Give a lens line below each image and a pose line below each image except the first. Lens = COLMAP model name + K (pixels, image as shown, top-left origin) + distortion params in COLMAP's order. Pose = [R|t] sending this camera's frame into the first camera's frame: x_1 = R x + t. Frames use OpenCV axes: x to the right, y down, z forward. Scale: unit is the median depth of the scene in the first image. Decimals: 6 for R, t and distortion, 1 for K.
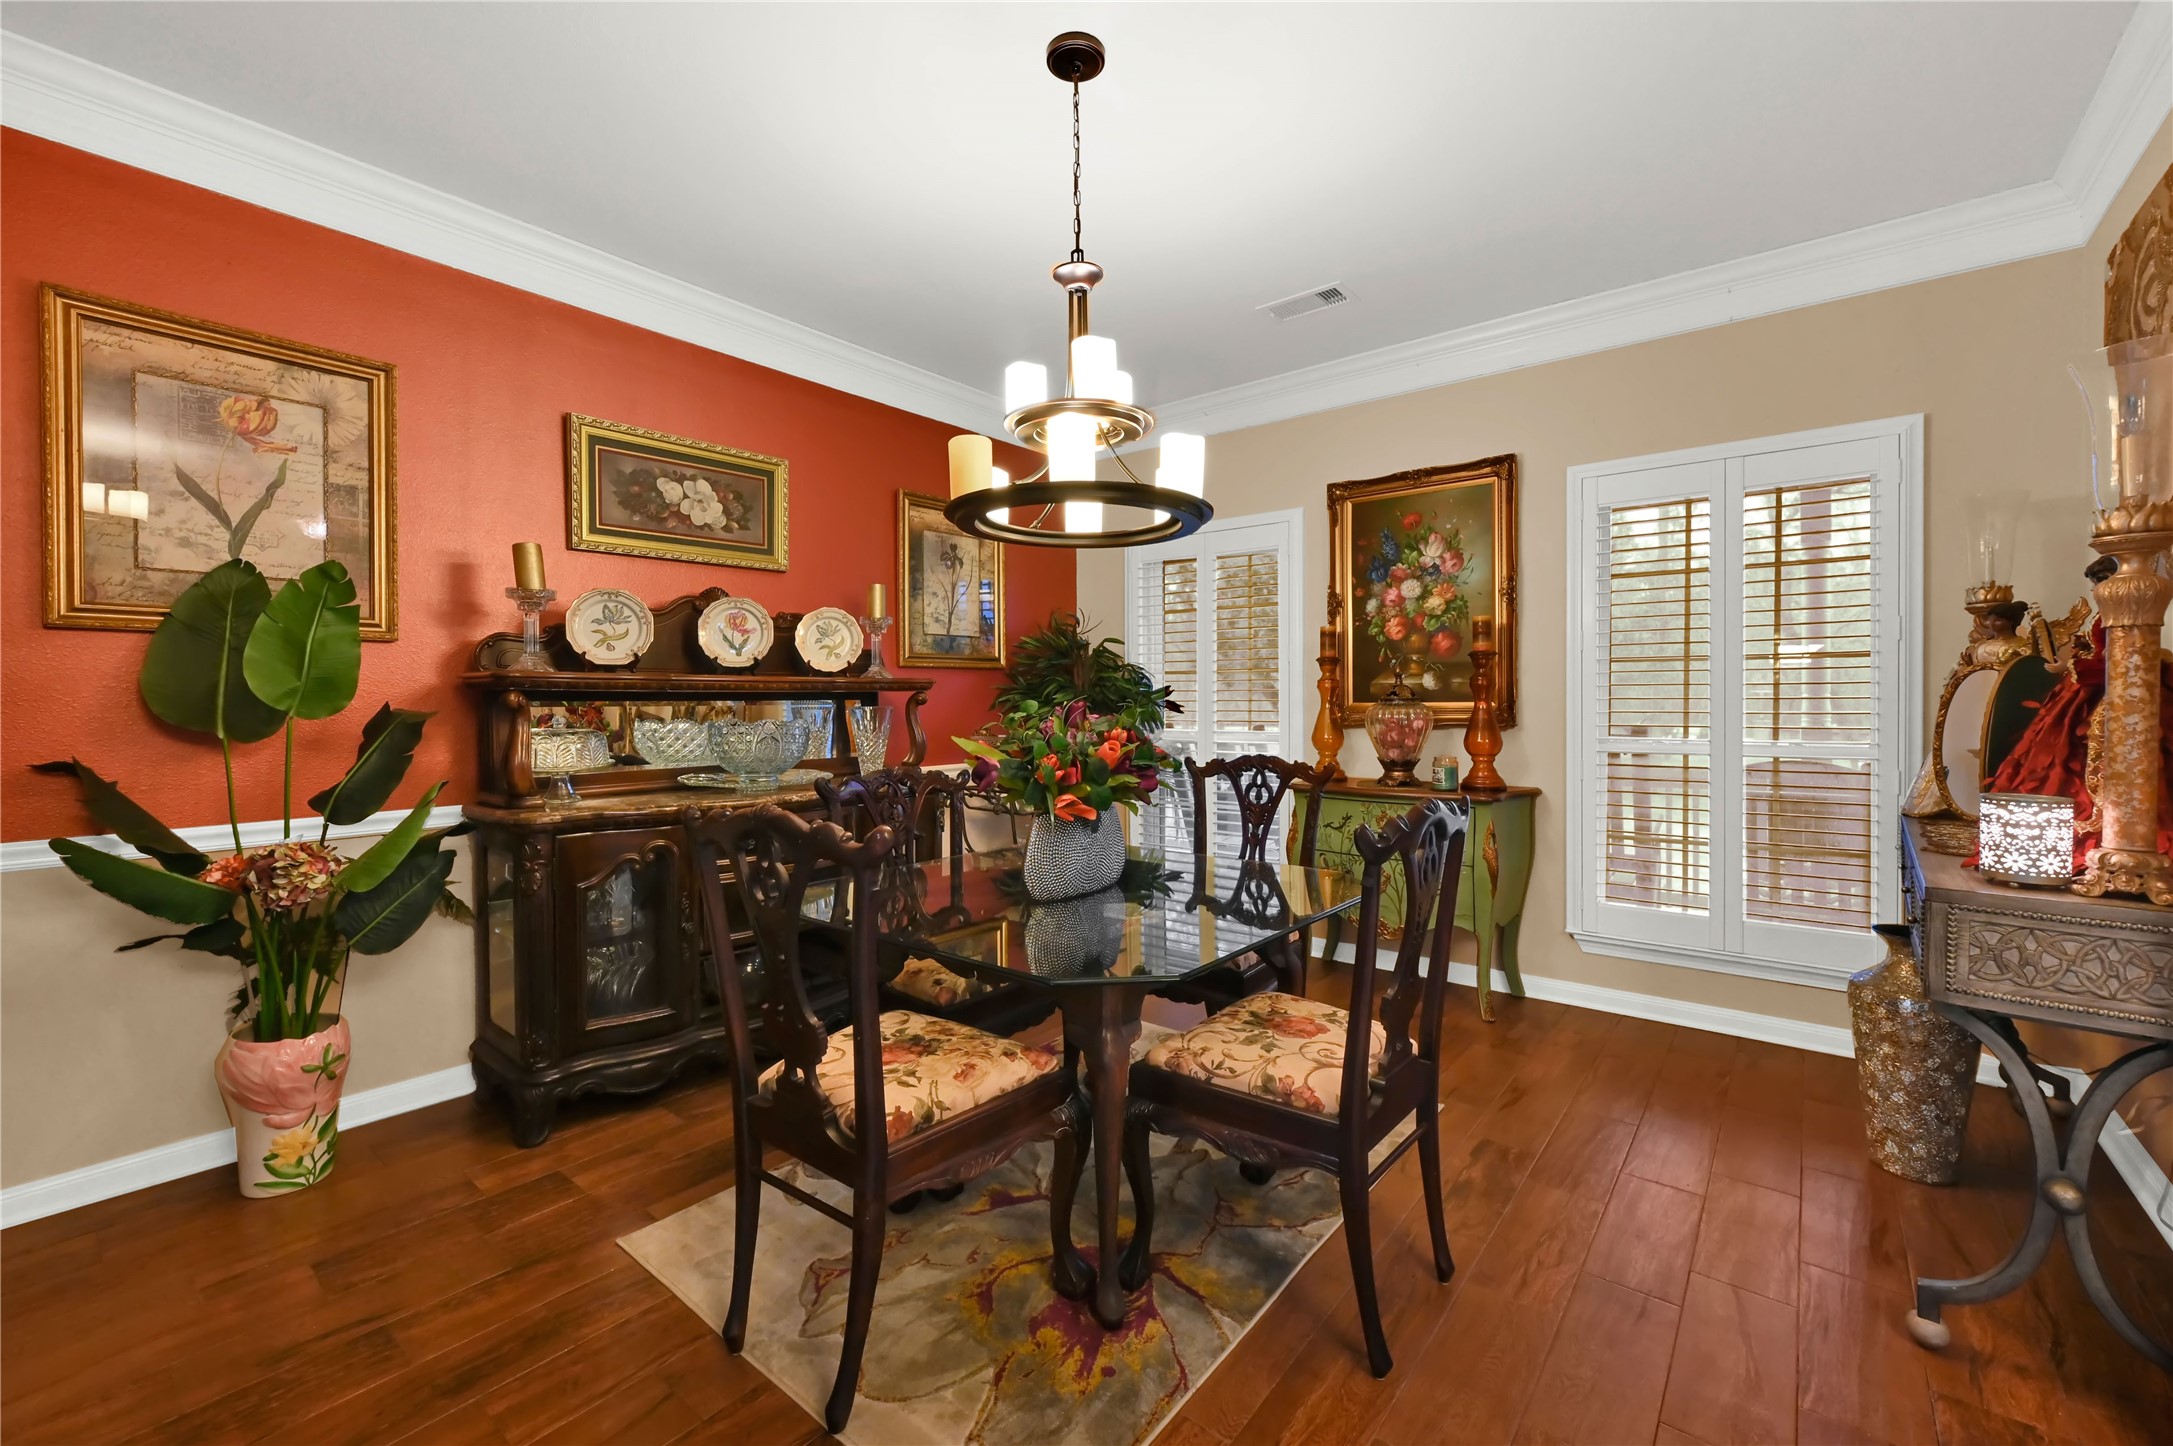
lens RADIAL K [[892.6, 0, 1083.4], [0, 892.6, 715.6], [0, 0, 1]] dist [-0.001413, -0.000056]
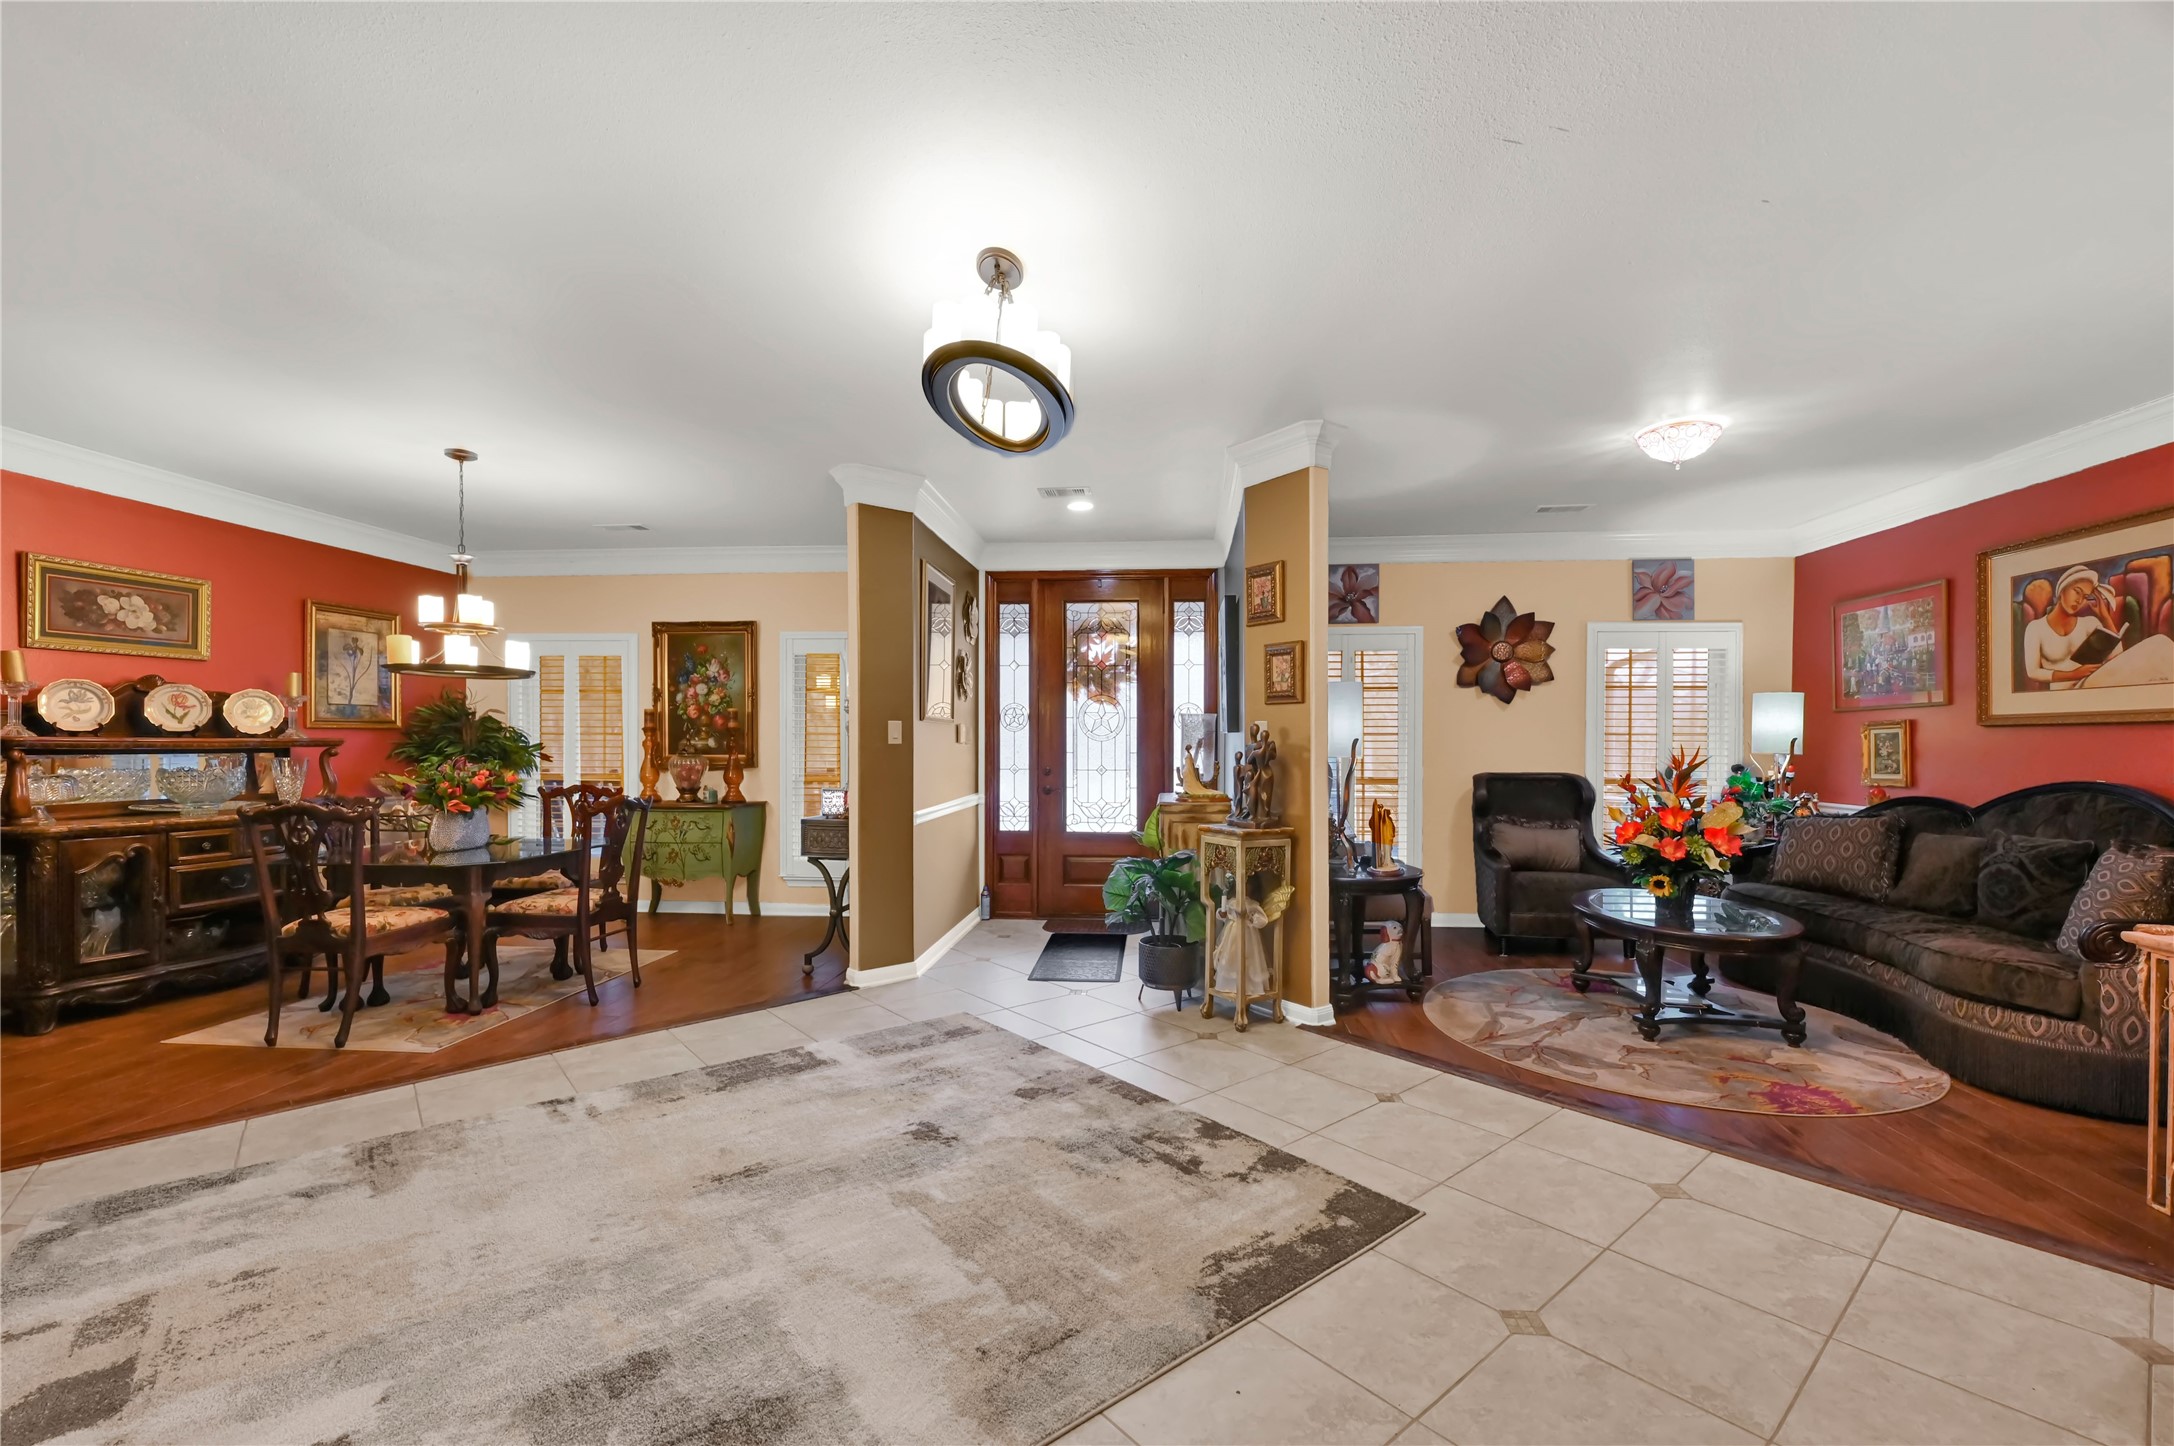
lens RADIAL K [[893.1, 0, 1096.7], [0, 893.1, 749.4], [0, 0, 1]] dist [-0.001413, -0.000056]
pose [[0.824755, 0.004382, 0.565474, 0.023736], [0.002288, 0.999936, -0.011085, -0.004963], [-0.565486, 0.010436, 0.824692, -0.945260]]
